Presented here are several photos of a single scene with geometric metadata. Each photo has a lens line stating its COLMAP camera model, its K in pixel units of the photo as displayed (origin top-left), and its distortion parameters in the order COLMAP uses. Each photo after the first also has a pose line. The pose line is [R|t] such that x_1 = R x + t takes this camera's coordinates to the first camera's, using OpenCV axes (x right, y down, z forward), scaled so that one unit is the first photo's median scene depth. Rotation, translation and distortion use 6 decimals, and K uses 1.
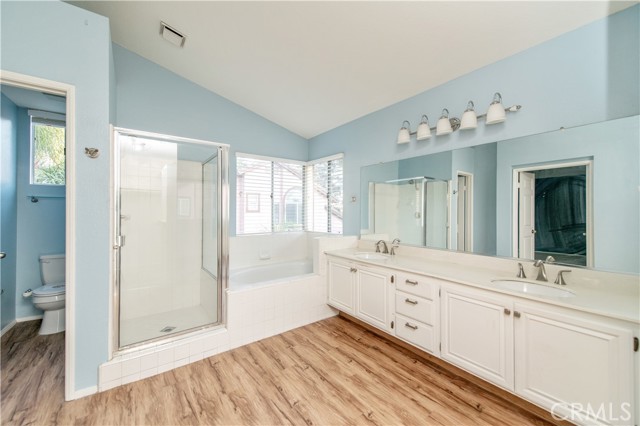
lens RADIAL K [[250.8, 0, 319.9], [0, 250.8, 210.6], [0, 0, 1]] dist [0.012109, -0.003156]
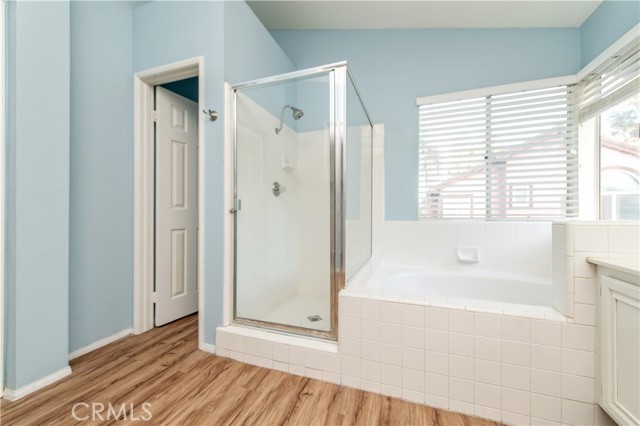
lens RADIAL K [[250.8, 0, 321.0], [0, 250.8, 213.3], [0, 0, 1]] dist [0.012109, -0.003156]
pose [[0.559295, 0.003206, -0.828962, 0.145929], [-0.002654, 0.999994, 0.002076, 0.130782], [0.828964, 0.001039, 0.559301, 0.646789]]
